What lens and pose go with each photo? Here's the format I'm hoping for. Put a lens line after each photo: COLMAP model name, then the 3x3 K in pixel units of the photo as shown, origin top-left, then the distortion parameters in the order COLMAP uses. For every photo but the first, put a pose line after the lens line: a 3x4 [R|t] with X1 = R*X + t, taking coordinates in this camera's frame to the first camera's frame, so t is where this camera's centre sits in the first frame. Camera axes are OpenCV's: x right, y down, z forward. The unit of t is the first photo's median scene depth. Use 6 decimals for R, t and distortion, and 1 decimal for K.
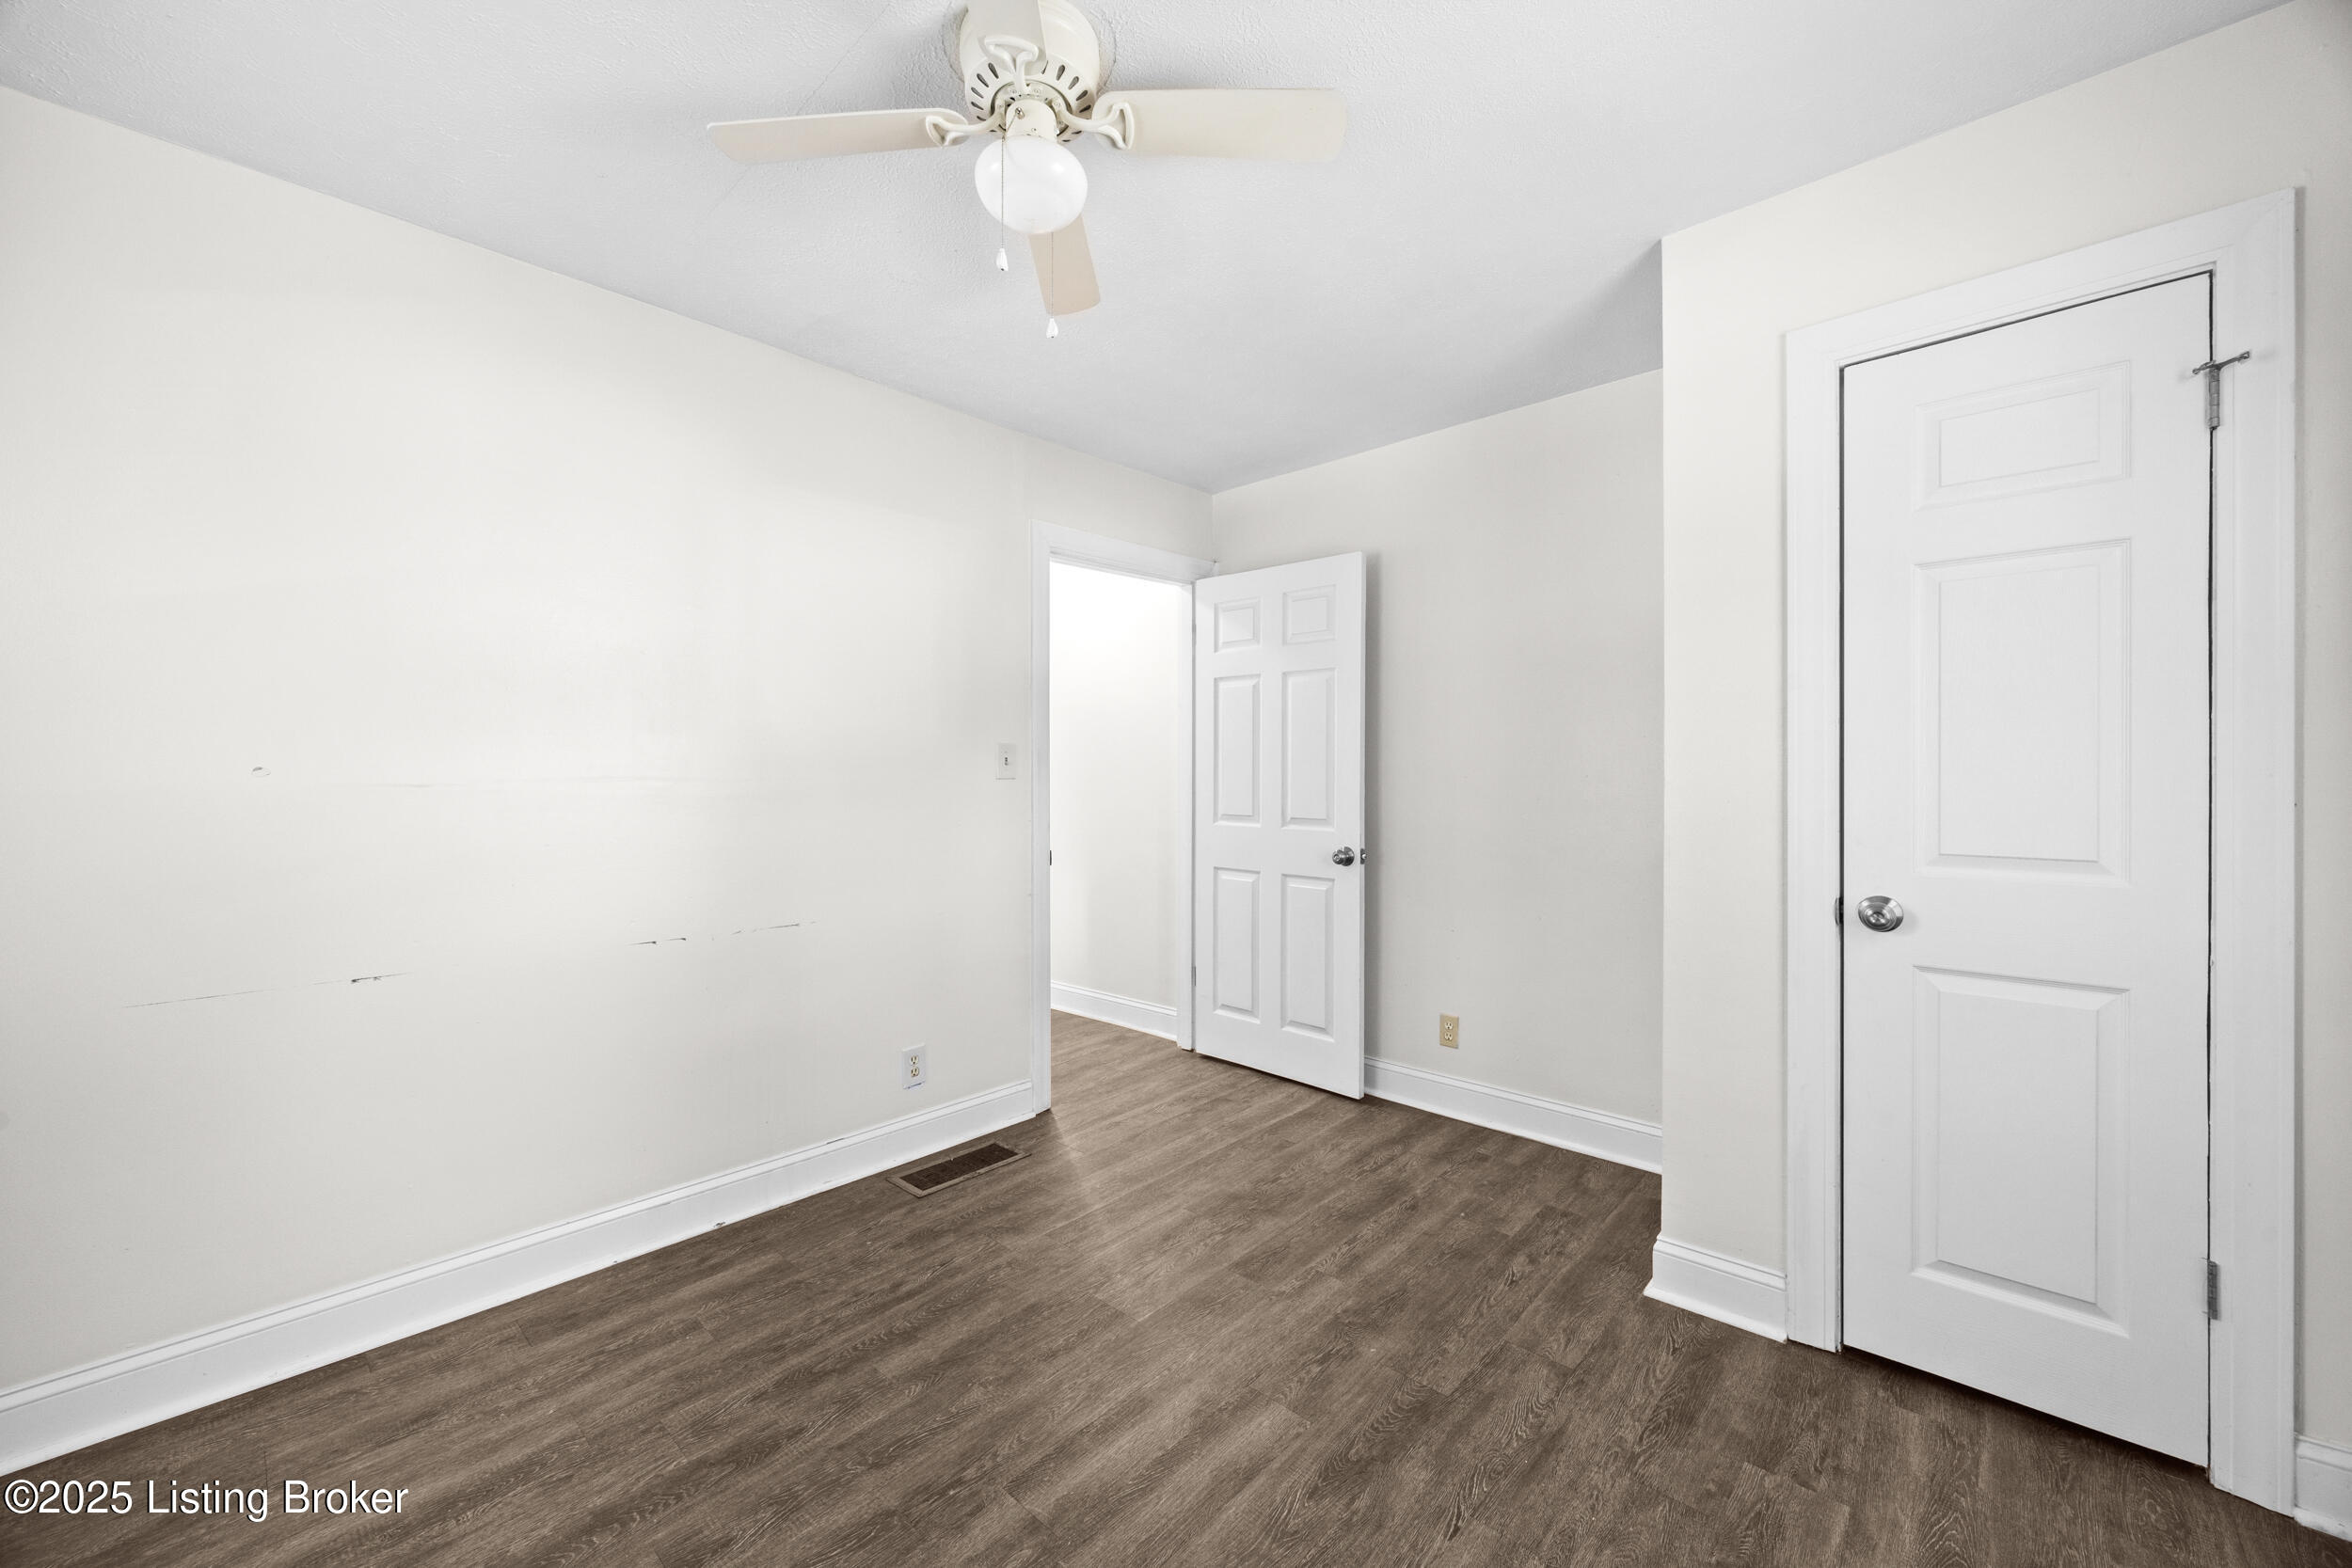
lens RADIAL K [[898.1, 0, 1183.8], [0, 898.1, 767.5], [0, 0, 1]] dist [-0.004743, -0.000368]
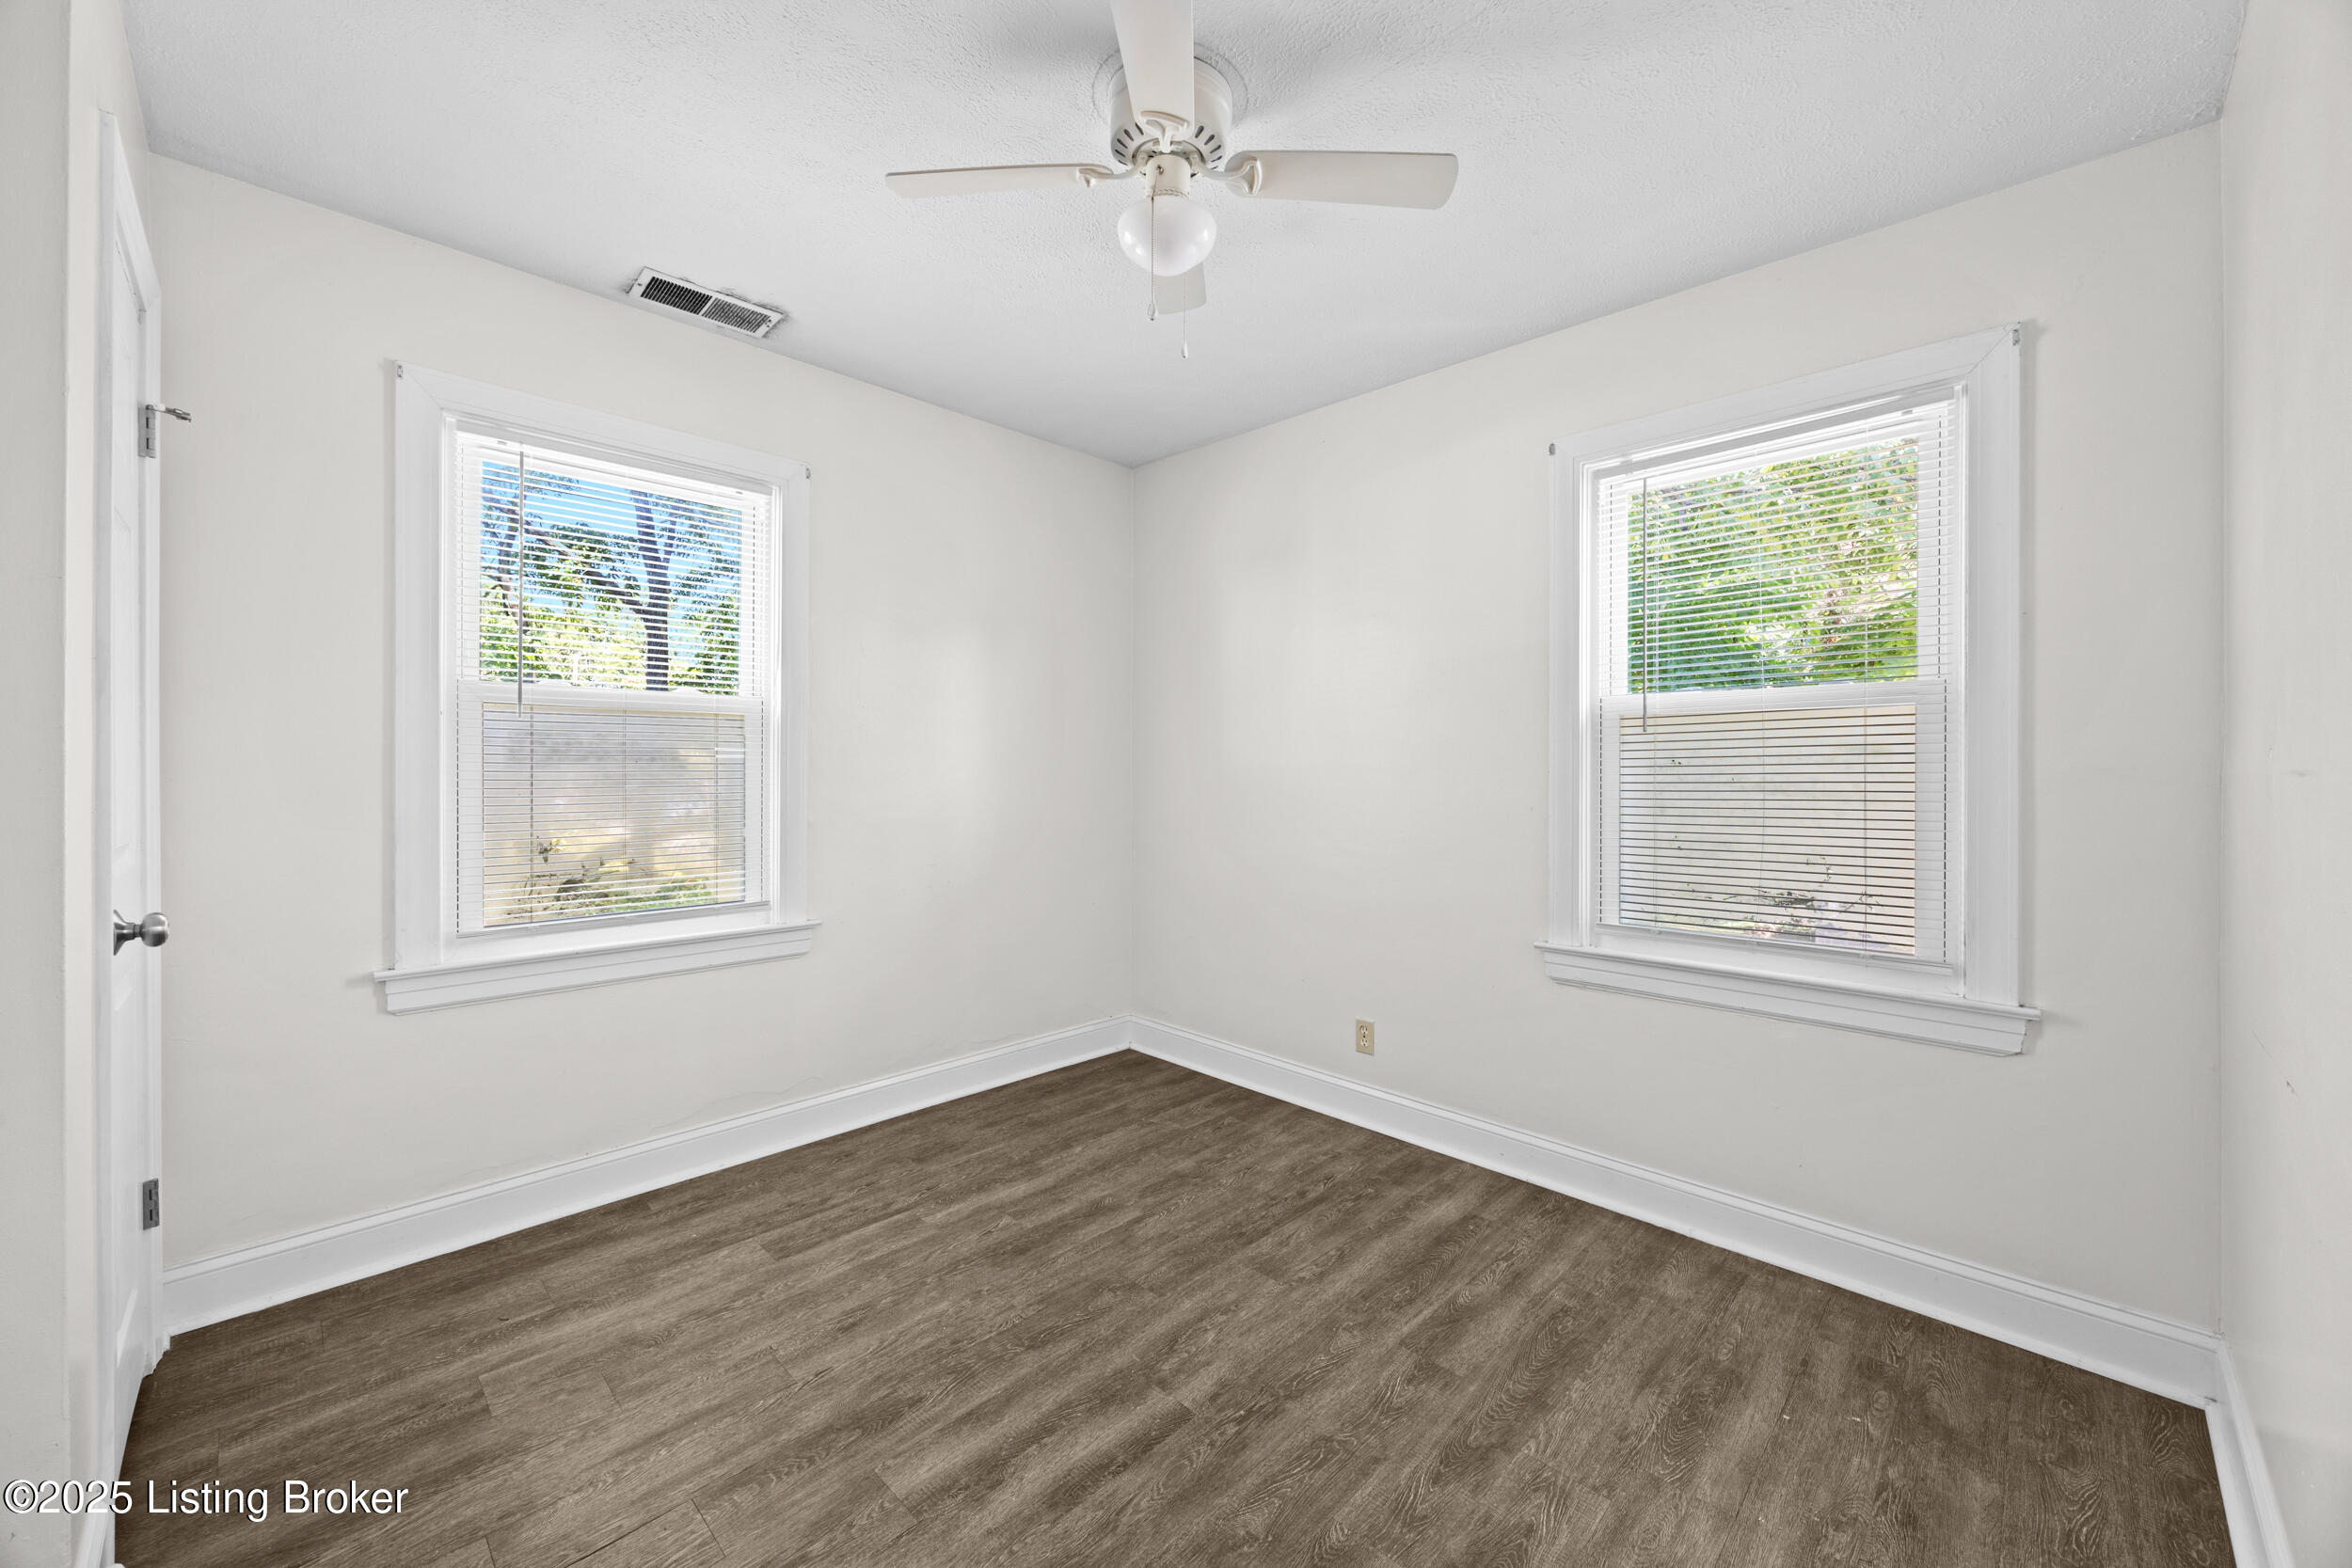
lens RADIAL K [[898.1, 0, 1183.8], [0, 898.1, 767.5], [0, 0, 1]] dist [-0.004743, -0.000368]
pose [[-0.999640, 0.000481, 0.026819, -0.204884], [0.000463, 1.000000, -0.000670, 0.019240], [-0.026819, -0.000657, -0.999640, 1.976934]]
